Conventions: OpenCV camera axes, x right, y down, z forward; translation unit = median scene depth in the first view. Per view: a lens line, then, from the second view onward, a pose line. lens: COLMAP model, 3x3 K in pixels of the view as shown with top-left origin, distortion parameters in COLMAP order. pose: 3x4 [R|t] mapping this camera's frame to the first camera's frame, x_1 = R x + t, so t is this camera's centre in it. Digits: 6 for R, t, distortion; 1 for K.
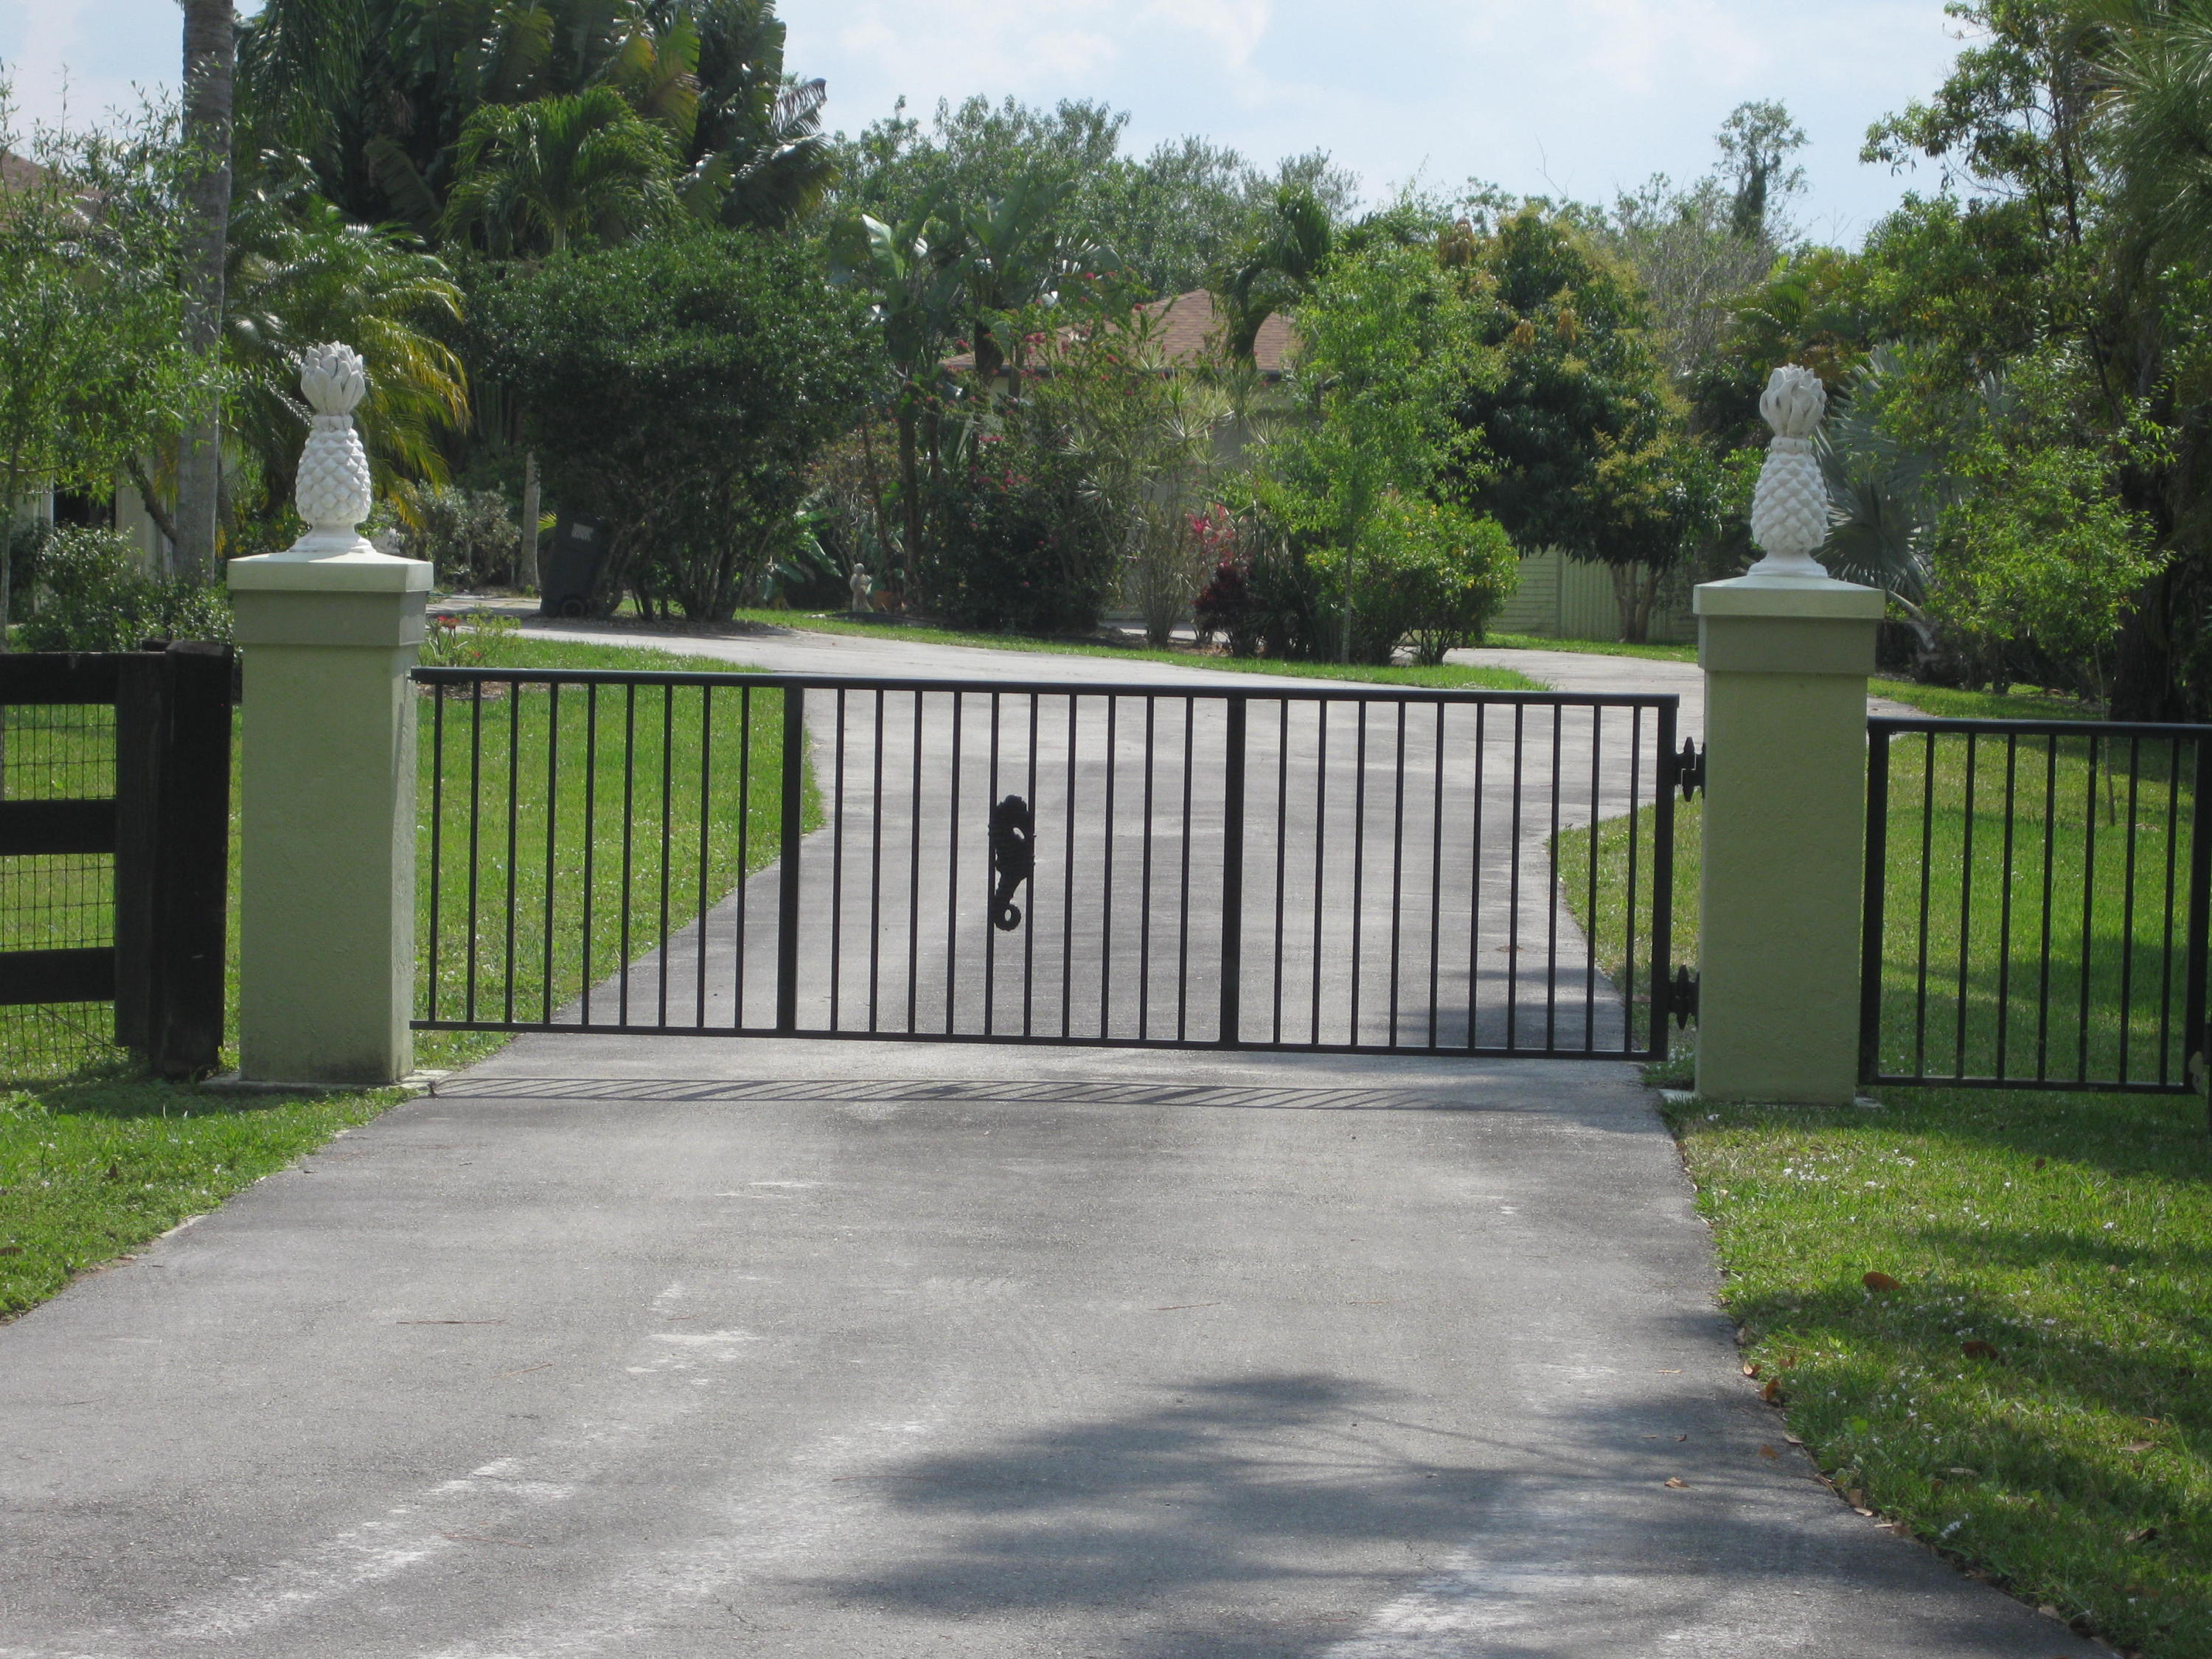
lens RADIAL K [[6724.9, 0, 1103.9], [0, 6724.9, 833.6], [0, 0, 1]] dist [0.029258, 0.000000]
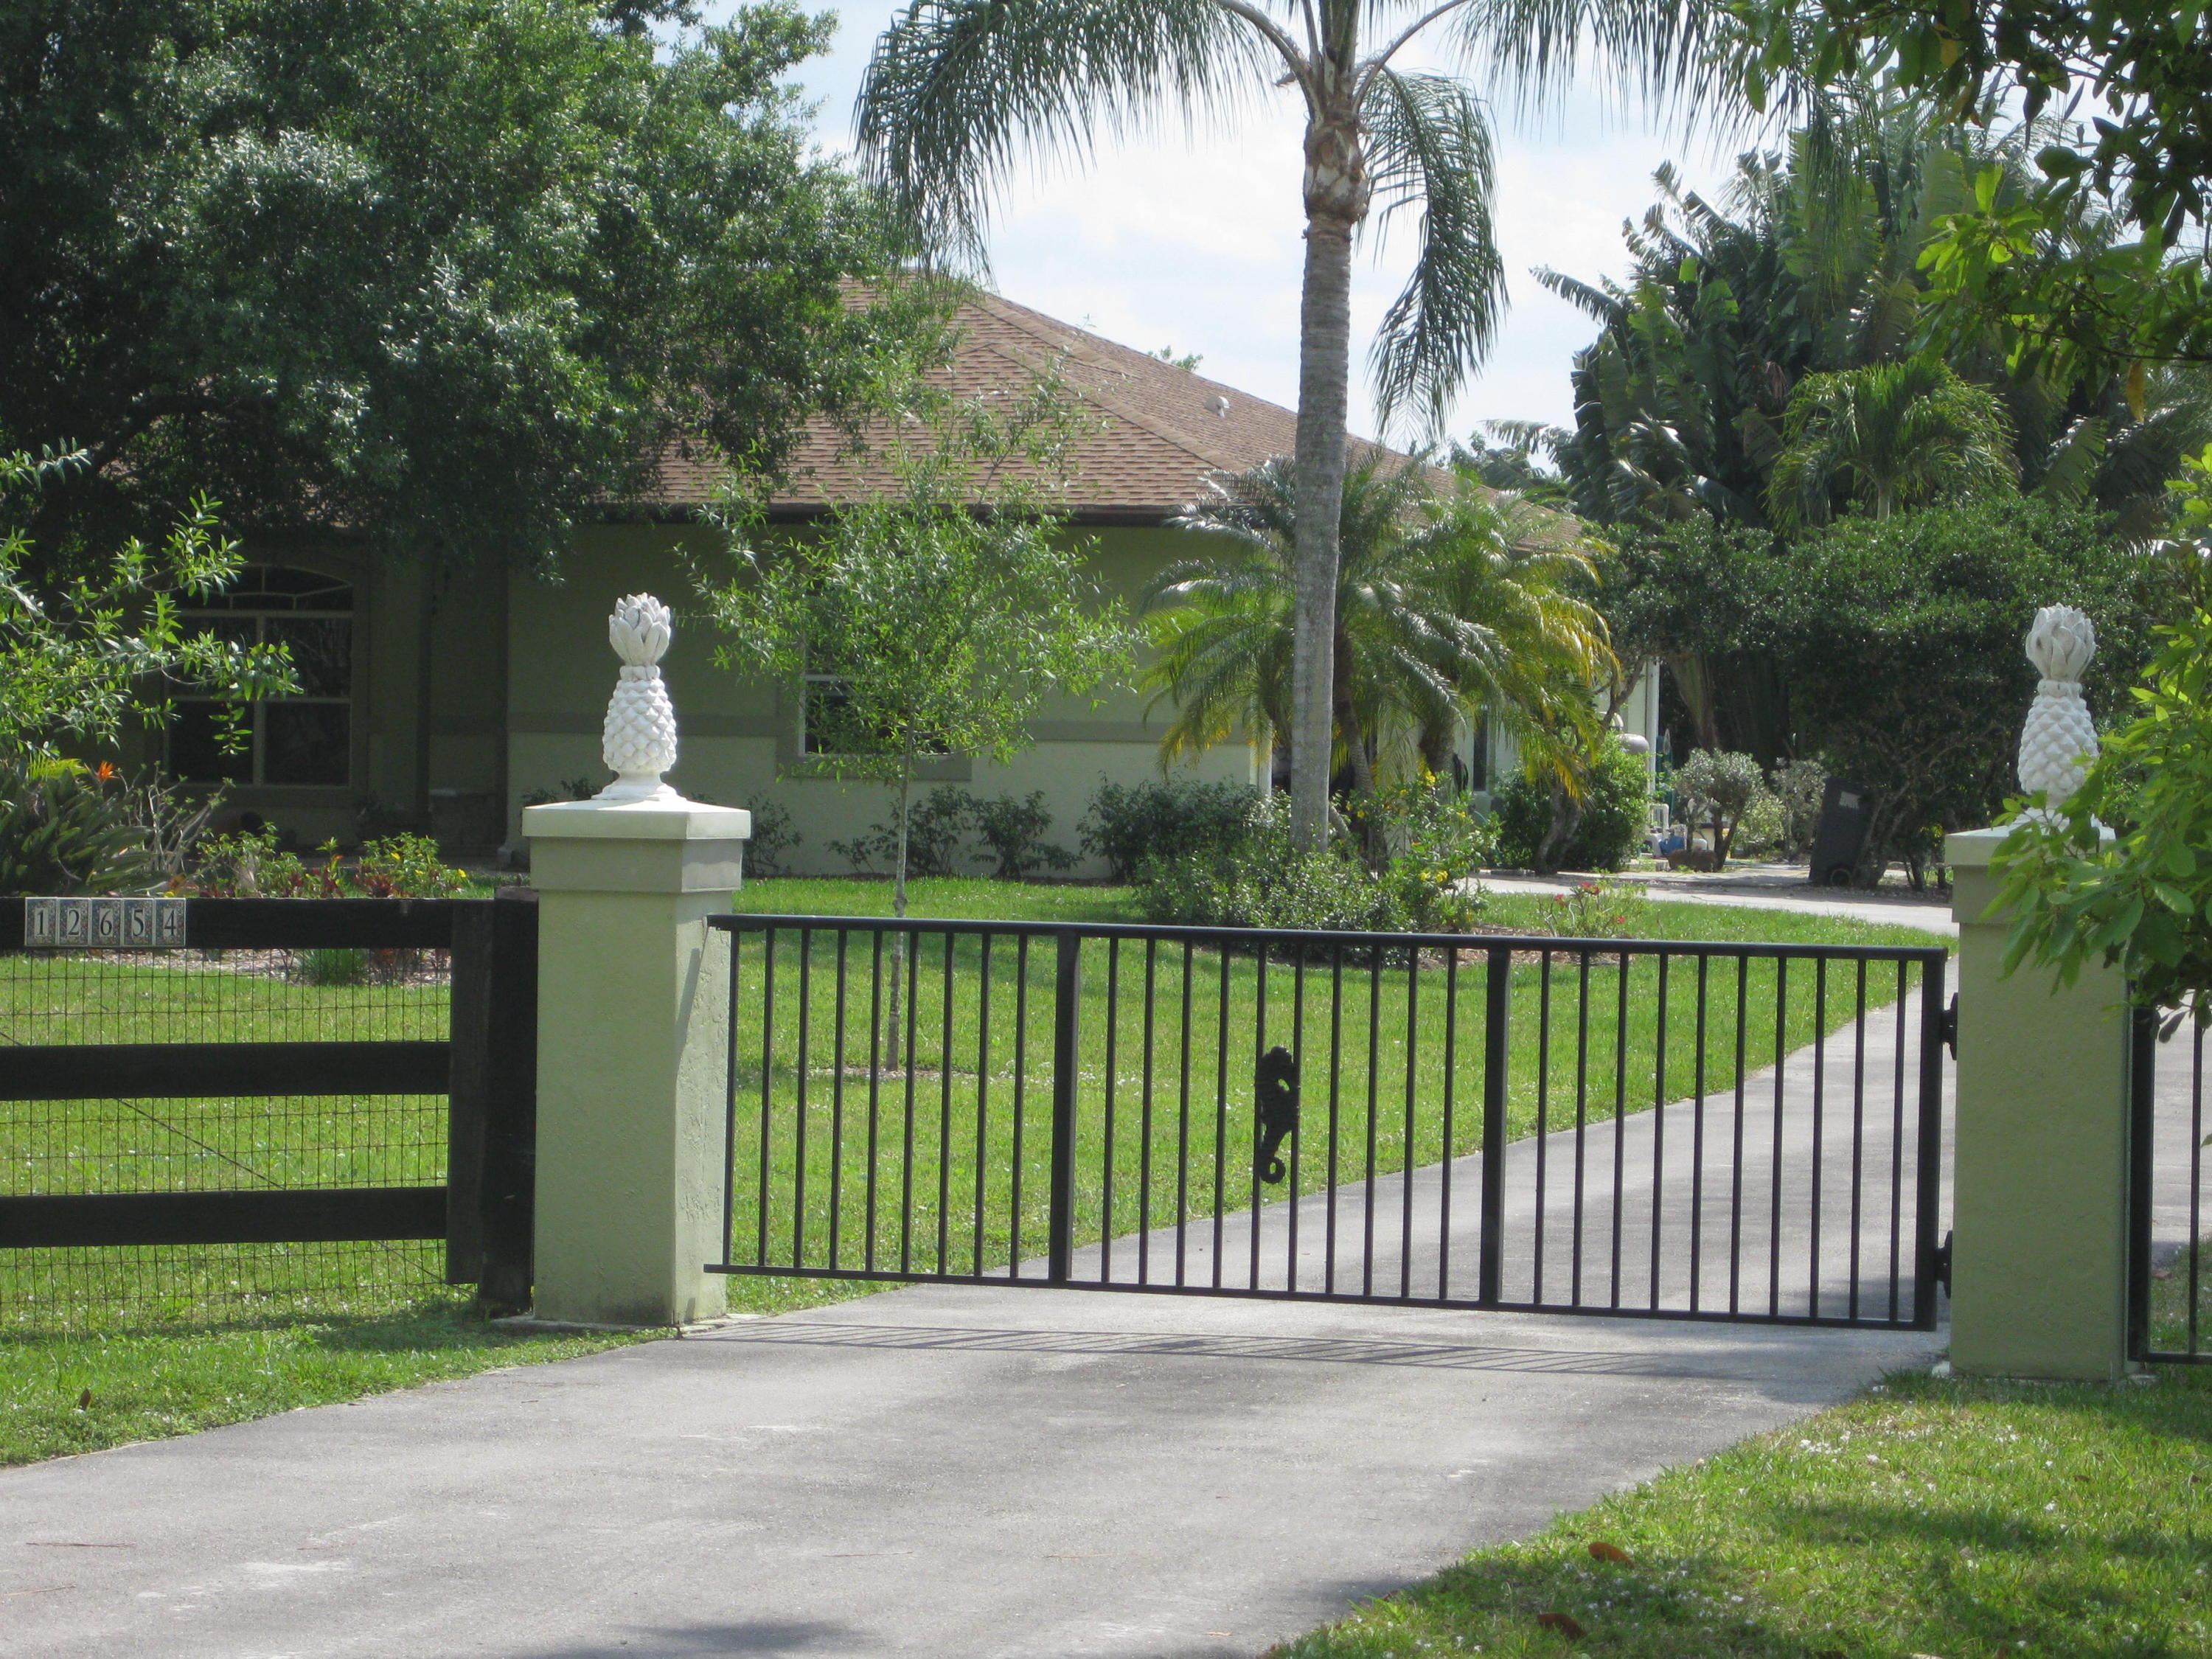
lens RADIAL K [[6724.9, 0, 1105.0], [0, 6724.9, 824.5], [0, 0, 1]] dist [0.029258, 0.000000]
pose [[0.957846, 0.001152, -0.287281, 0.241998], [-0.013601, 0.999052, -0.041343, 0.002790], [0.286961, 0.043508, 0.956954, 0.048250]]
